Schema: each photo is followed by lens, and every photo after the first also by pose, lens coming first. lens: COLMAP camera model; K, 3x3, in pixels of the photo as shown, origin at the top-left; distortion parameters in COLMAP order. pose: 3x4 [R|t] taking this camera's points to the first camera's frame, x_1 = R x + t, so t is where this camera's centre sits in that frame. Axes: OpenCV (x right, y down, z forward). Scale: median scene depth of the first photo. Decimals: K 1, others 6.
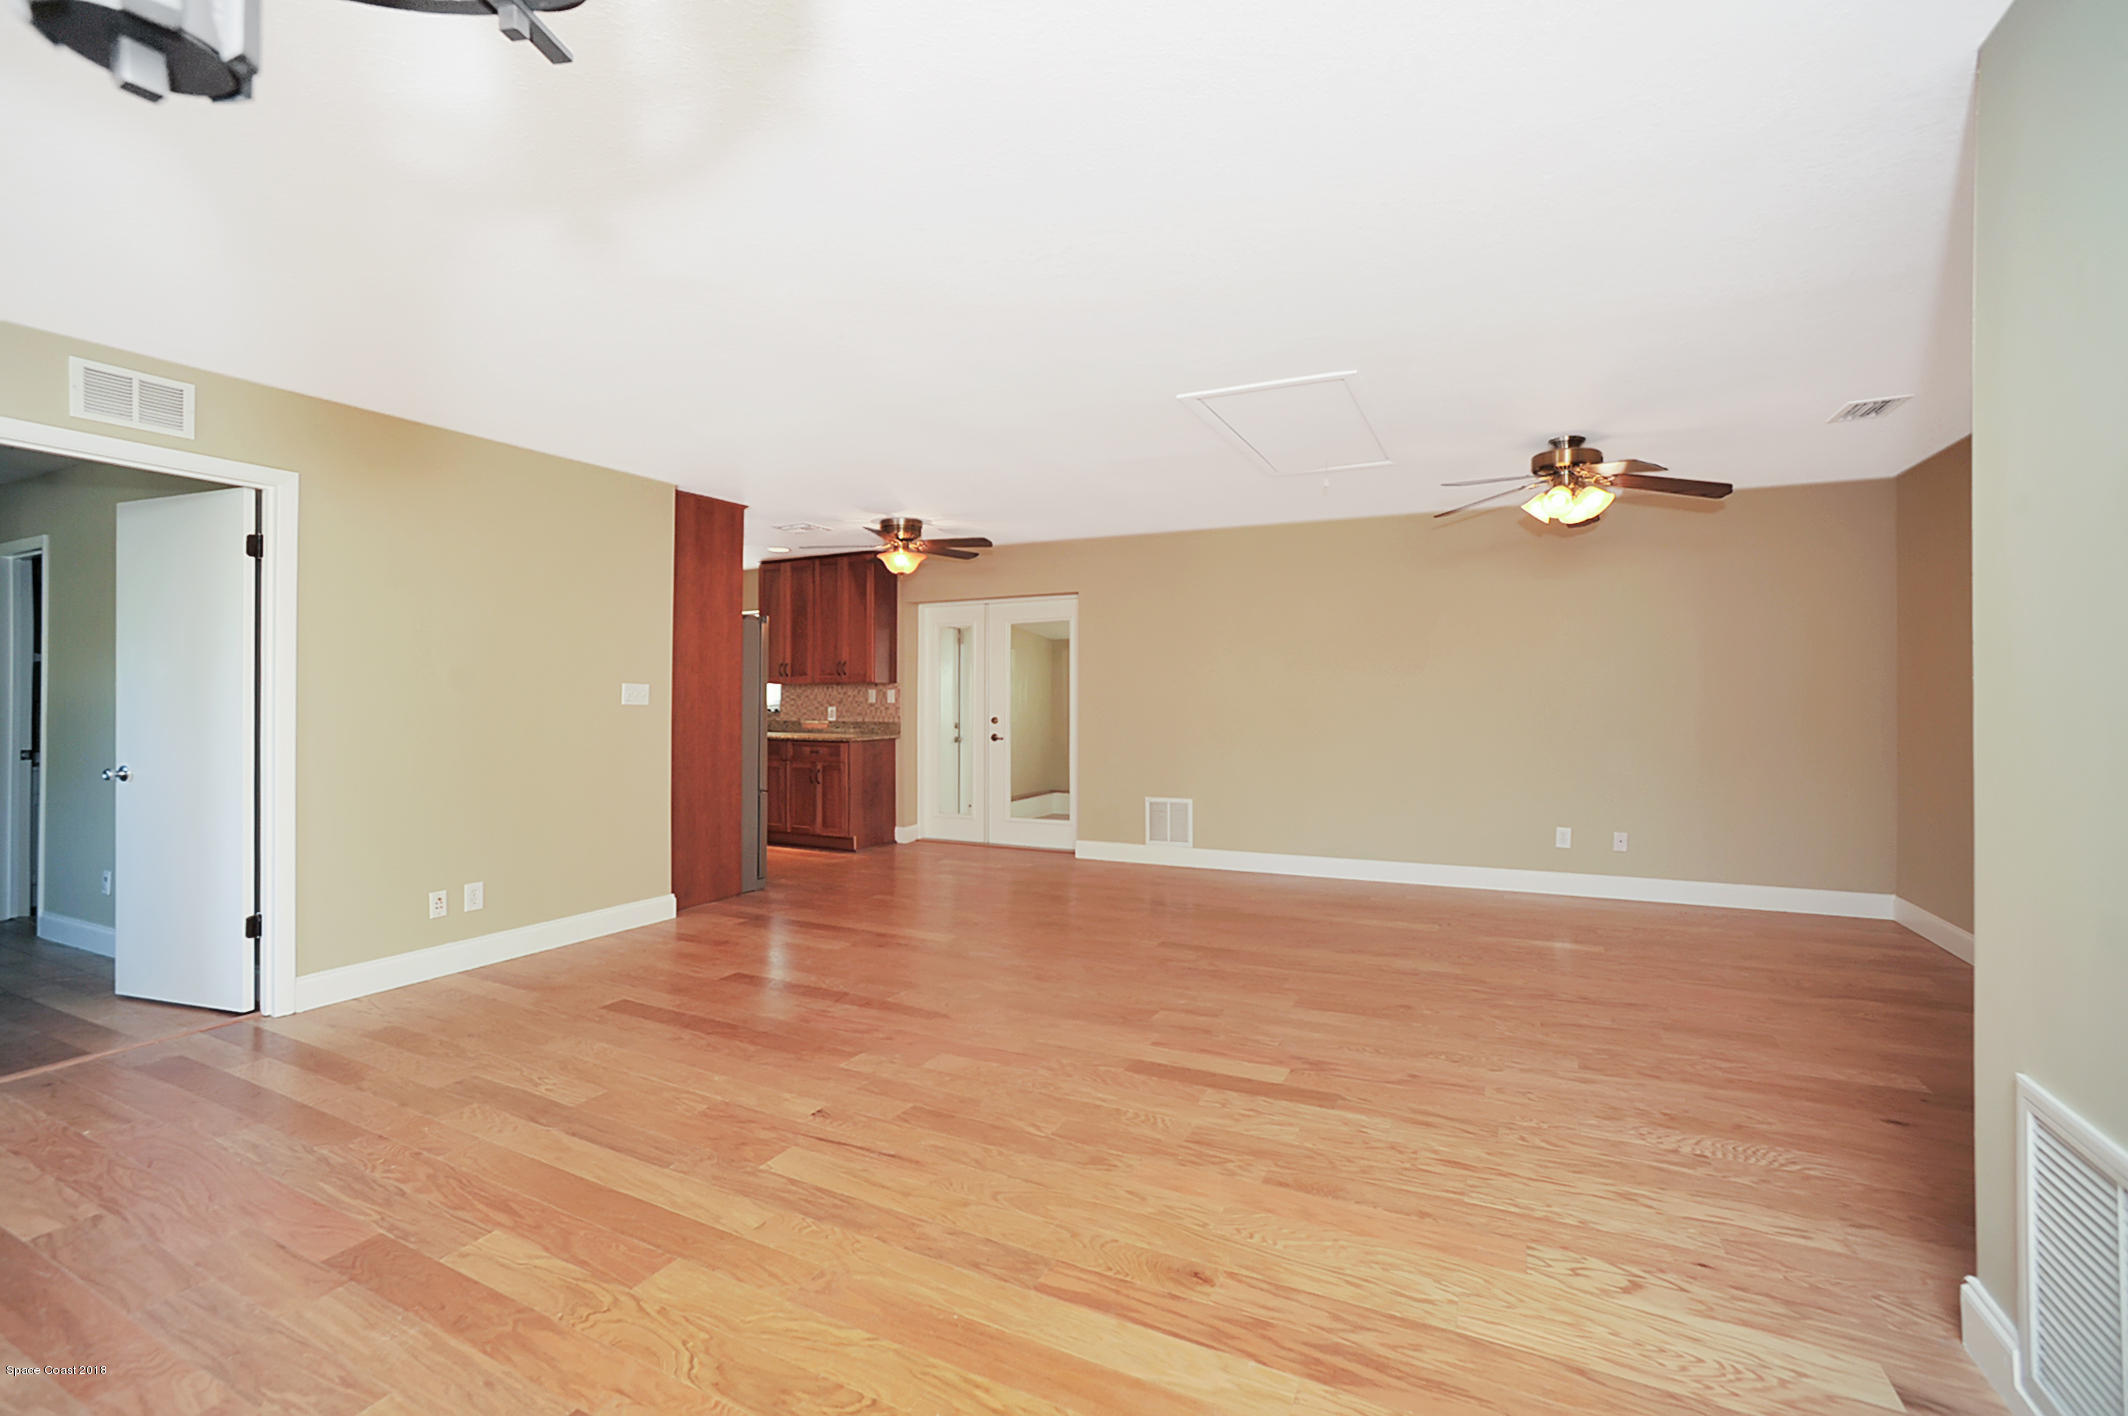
lens RADIAL K [[893.2, 0, 1062.2], [0, 893.2, 696.5], [0, 0, 1]] dist [-0.022071, 0.000270]
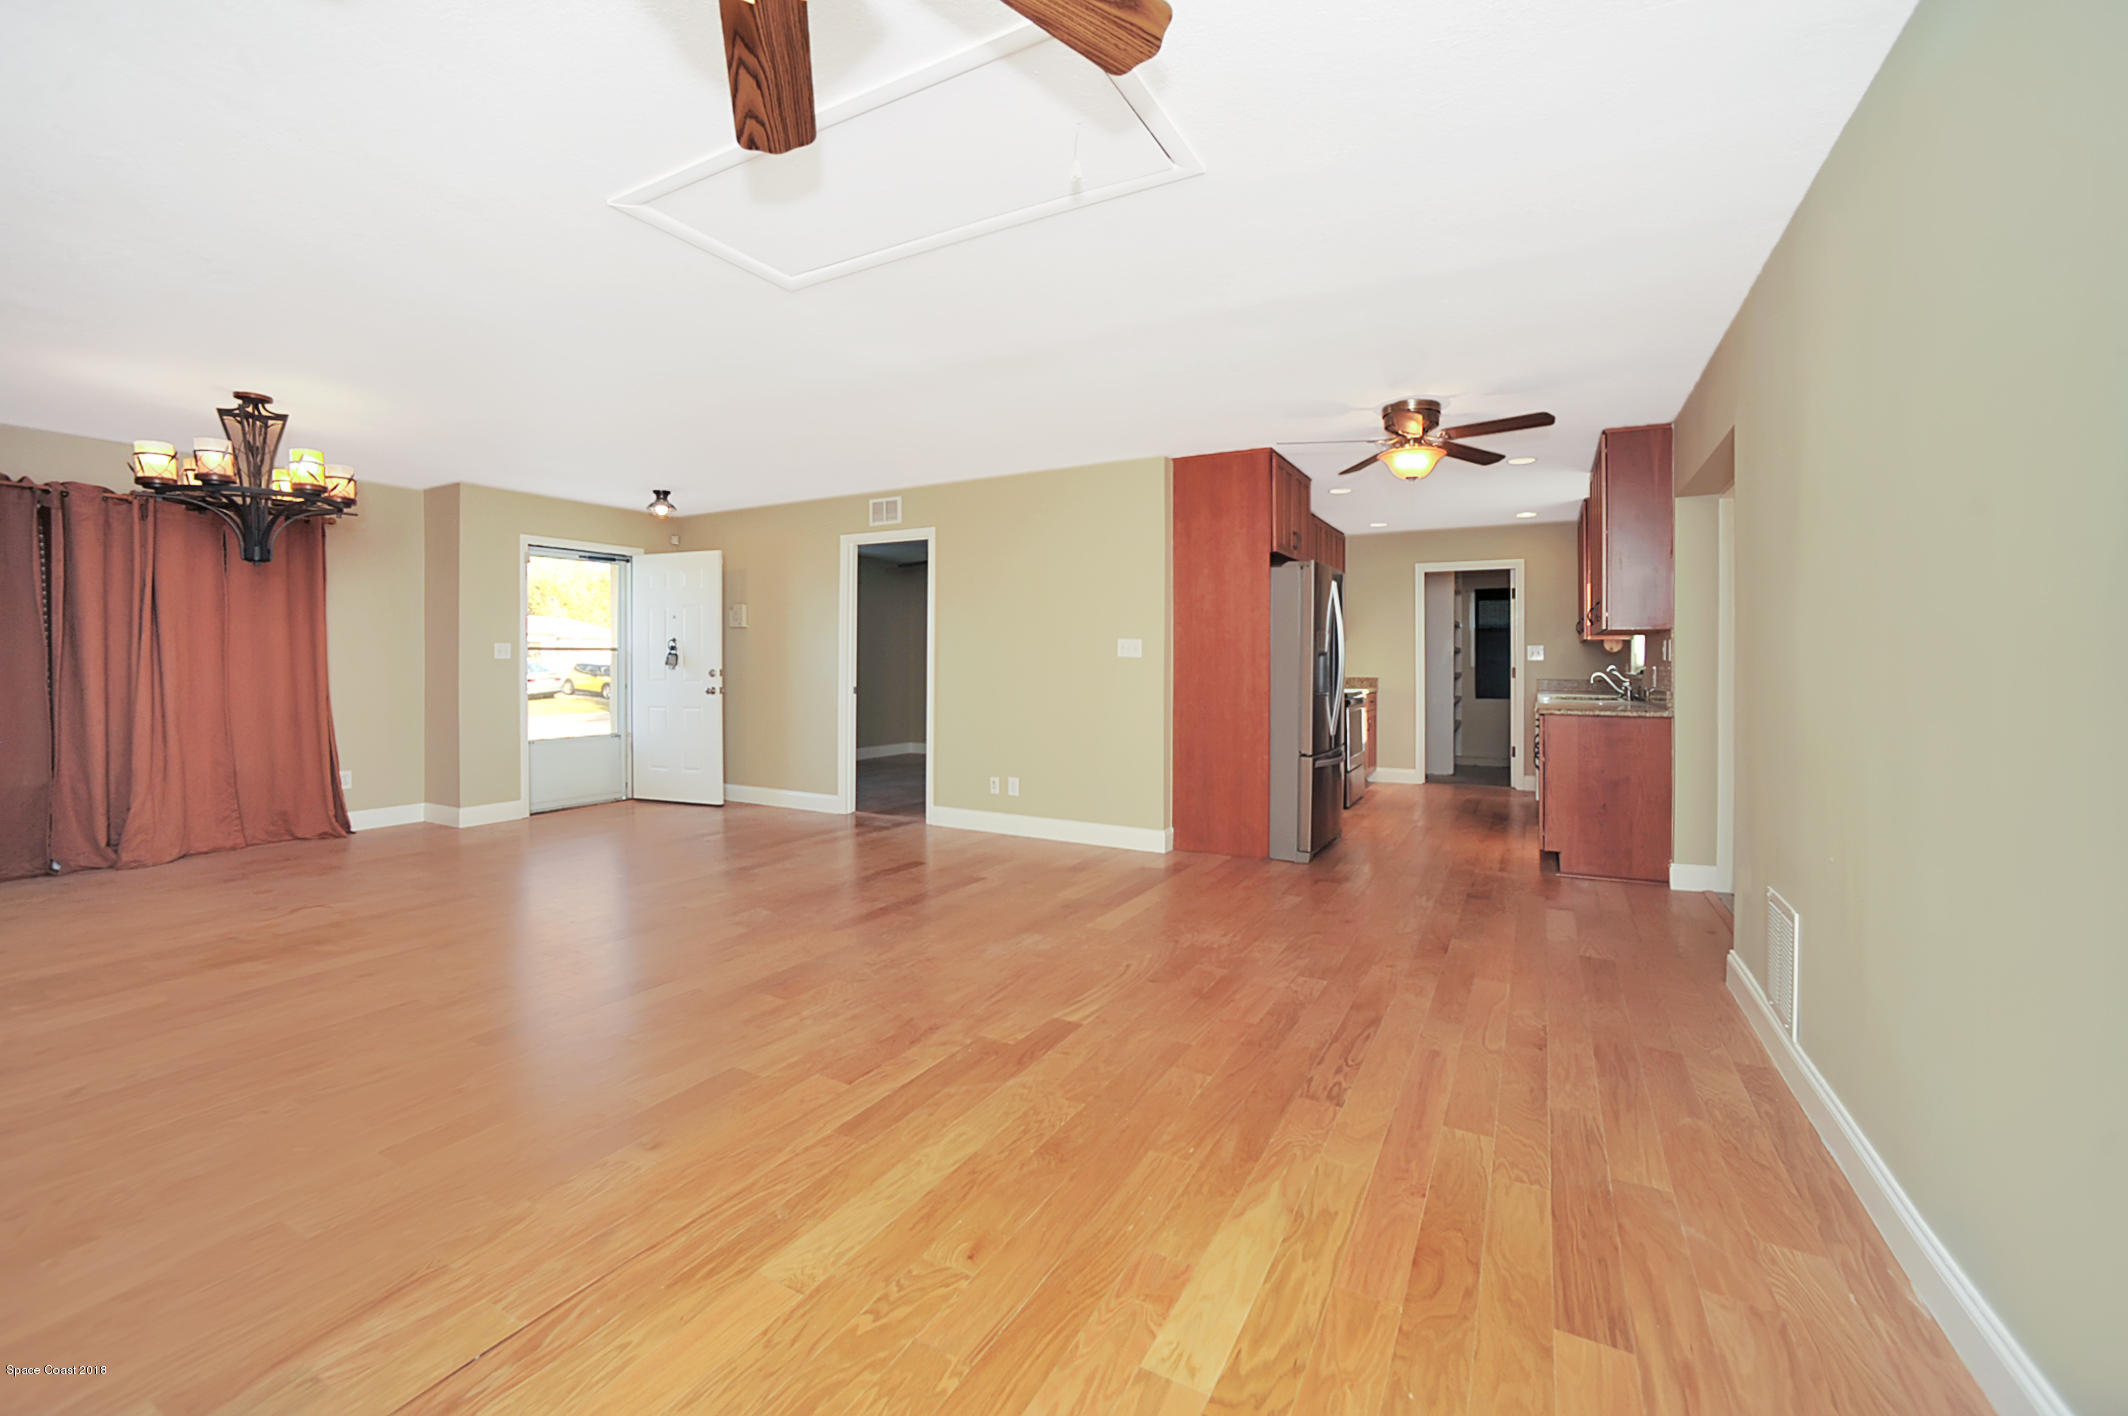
lens RADIAL K [[893.2, 0, 1021.5], [0, 893.2, 666.2], [0, 0, 1]] dist [-0.022071, 0.000270]
pose [[-0.052670, 0.002277, -0.998609, 0.817997], [-0.003589, 0.999991, 0.002470, 0.022188], [0.998606, 0.003714, -0.052662, 1.086304]]
